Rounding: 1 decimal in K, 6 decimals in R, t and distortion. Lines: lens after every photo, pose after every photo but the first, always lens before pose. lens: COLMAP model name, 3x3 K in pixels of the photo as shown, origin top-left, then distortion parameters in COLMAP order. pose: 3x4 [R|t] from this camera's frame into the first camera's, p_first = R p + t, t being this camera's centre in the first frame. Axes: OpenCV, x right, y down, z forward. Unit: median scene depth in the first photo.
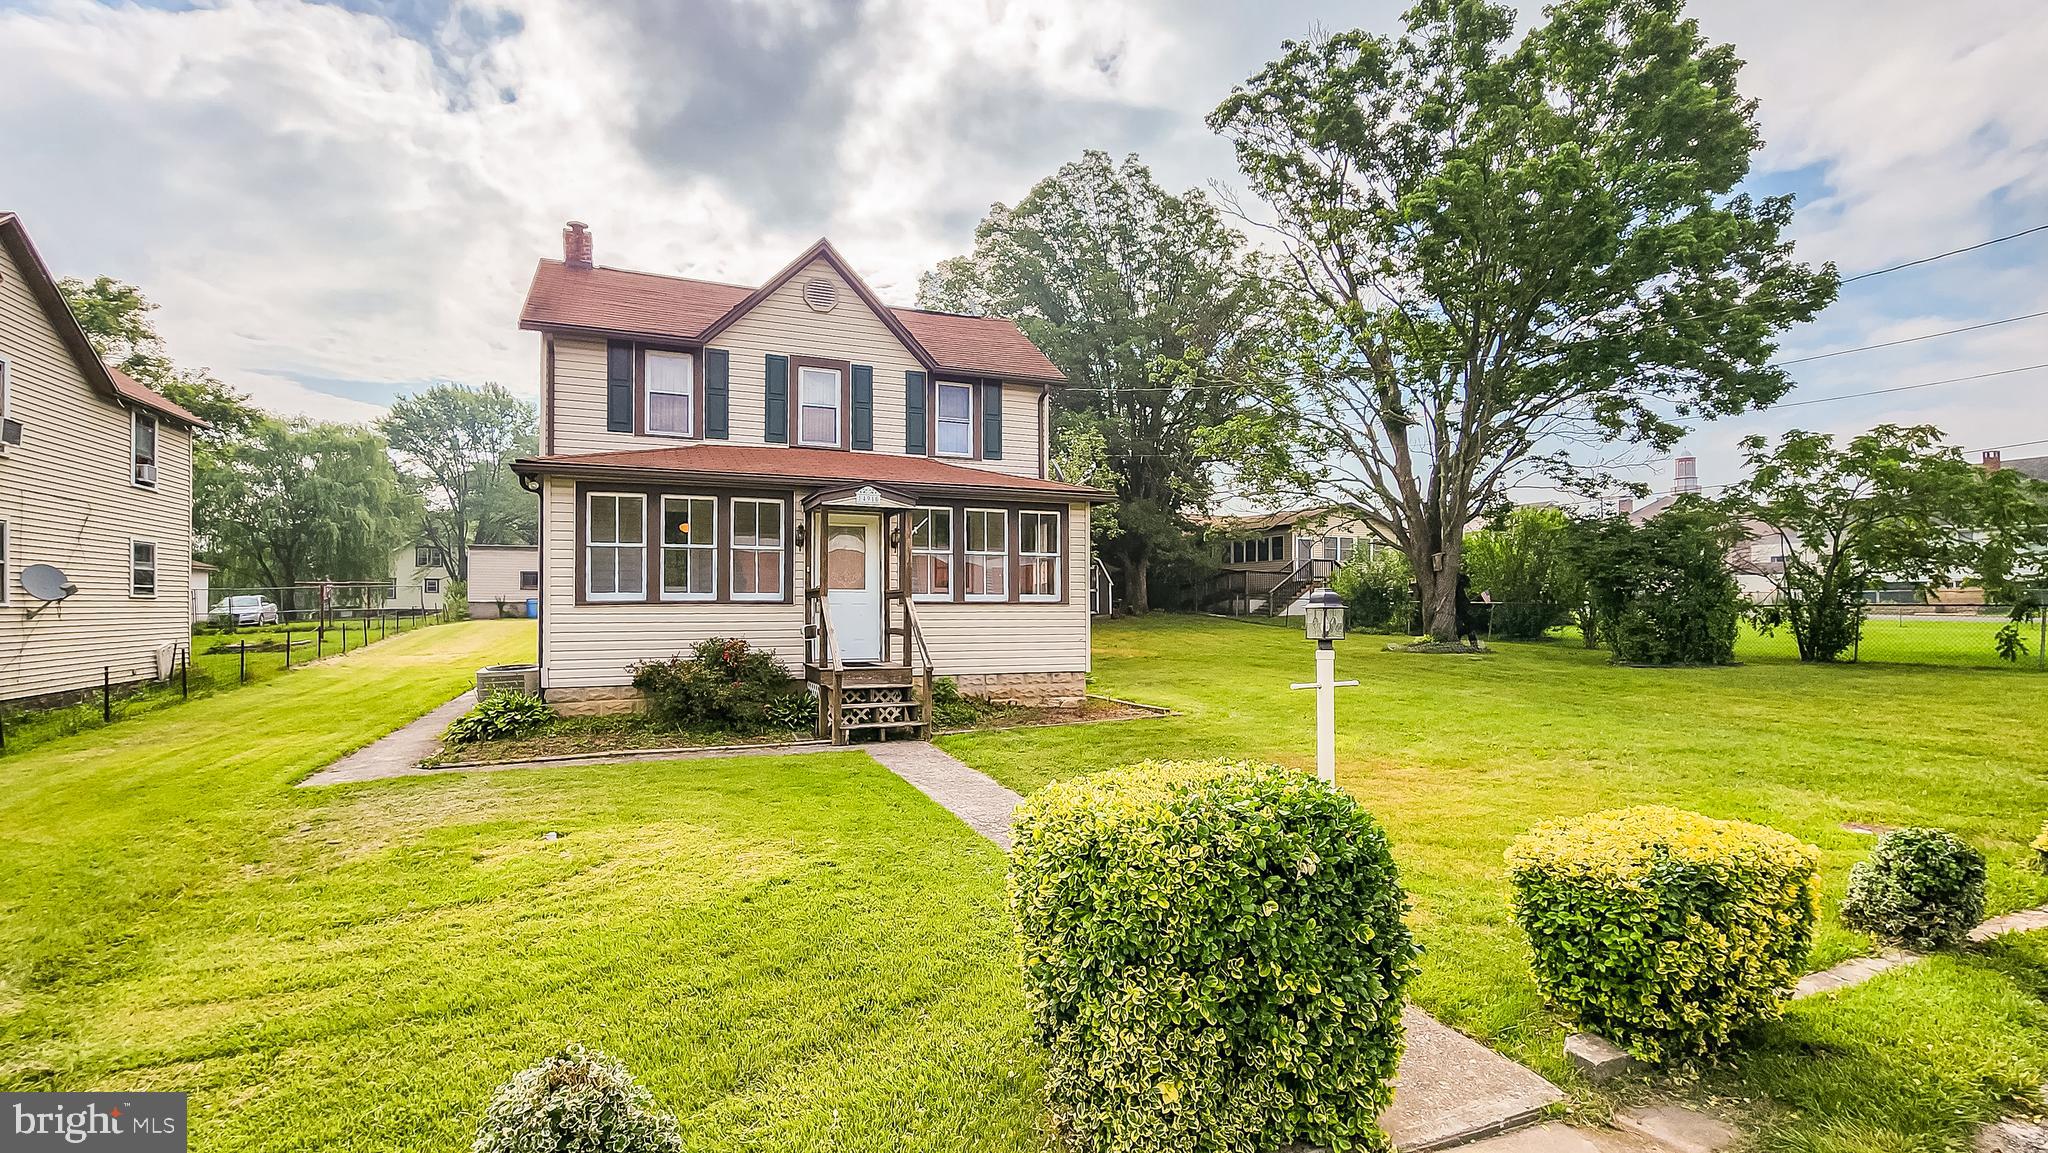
lens RADIAL K [[907.5, 0, 1029.1], [0, 907.5, 574.4], [0, 0, 1]] dist [0.003476, 0.000066]
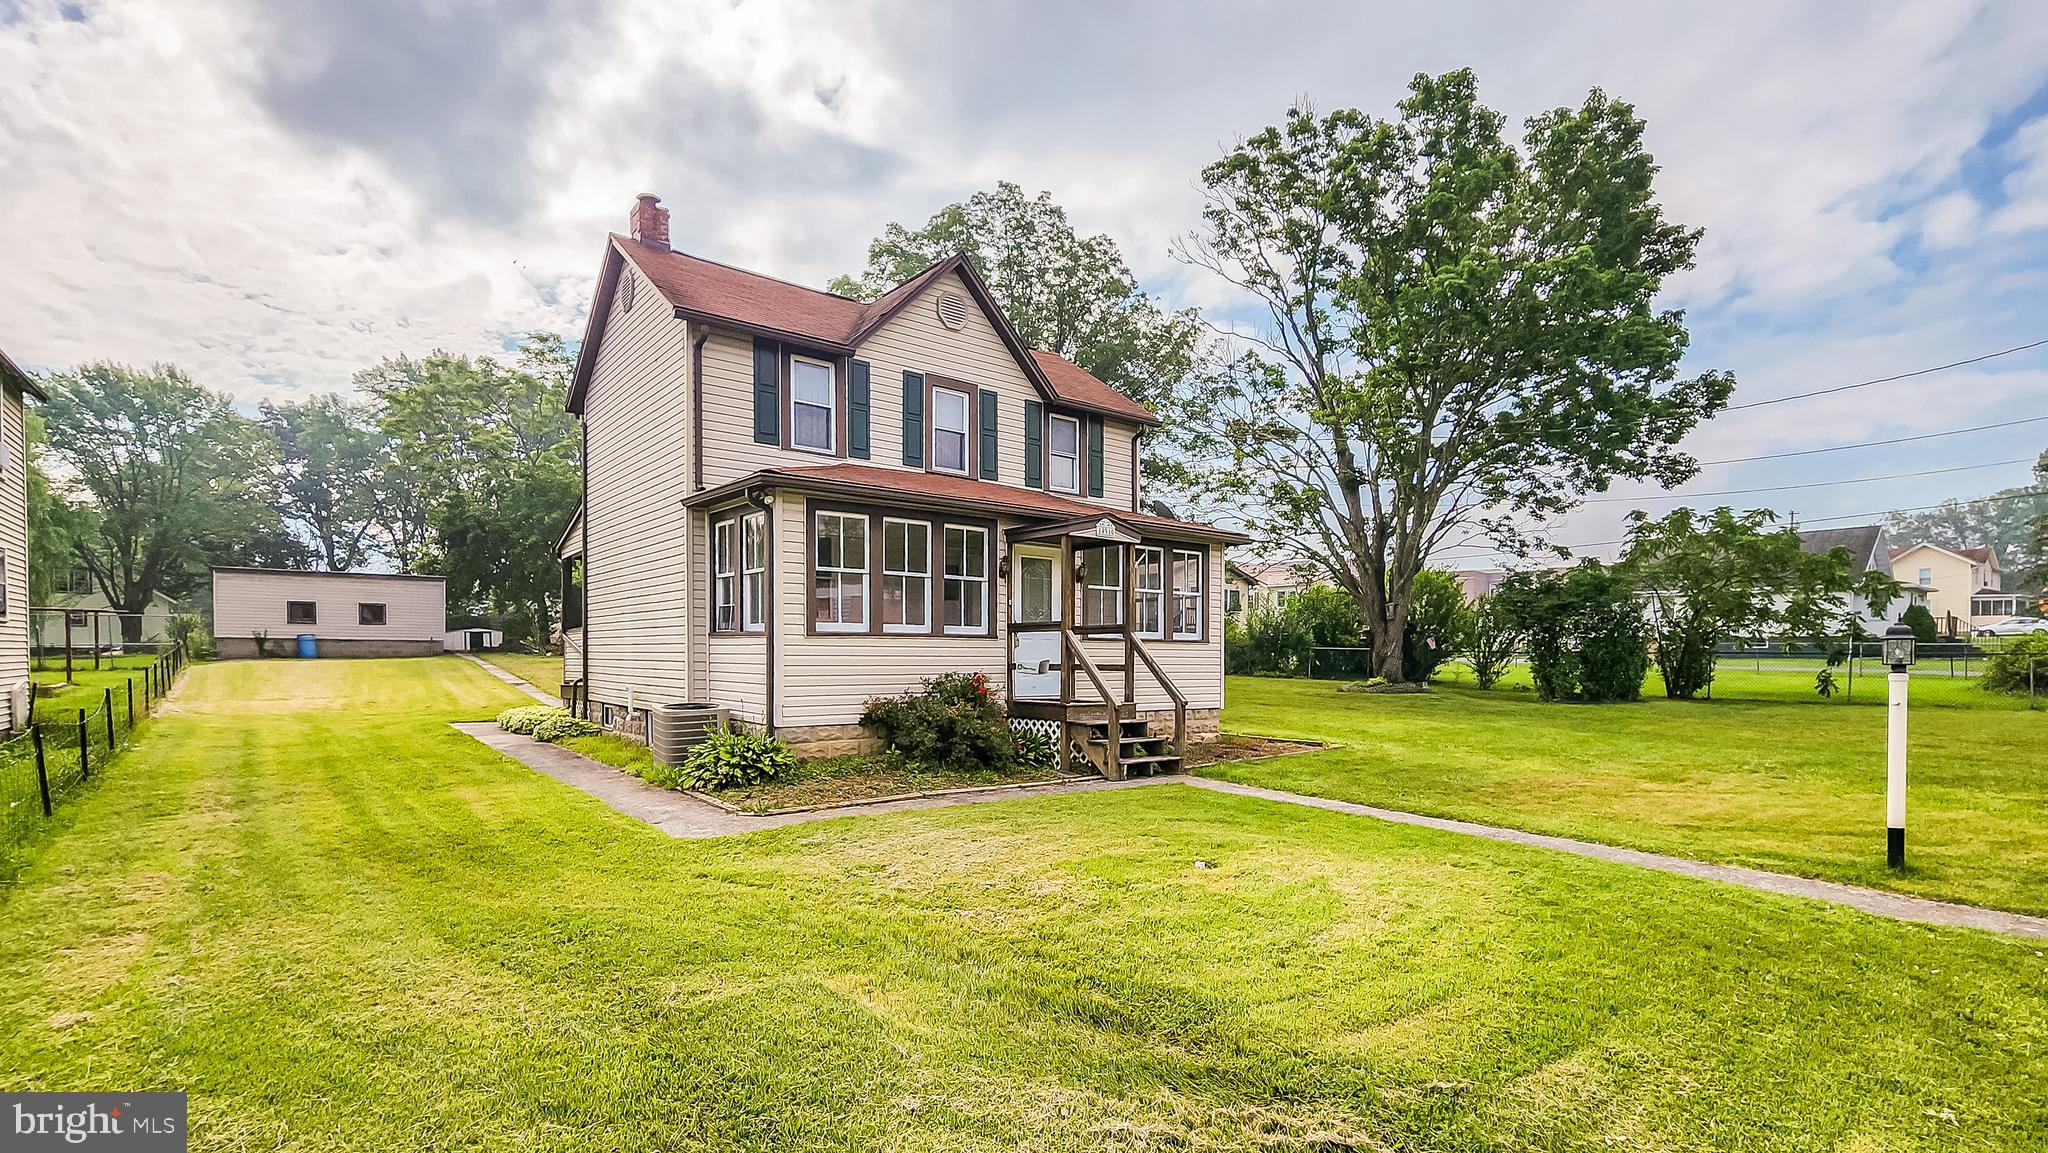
lens RADIAL K [[929.0, 0, 1019.6], [0, 929.0, 650.8], [0, 0, 1]] dist [0.000741, 0.000140]
pose [[0.964660, 0.009511, 0.263327, -0.394736], [-0.017940, 0.999400, 0.029624, 0.013102], [-0.262887, -0.033301, 0.964252, 0.041019]]
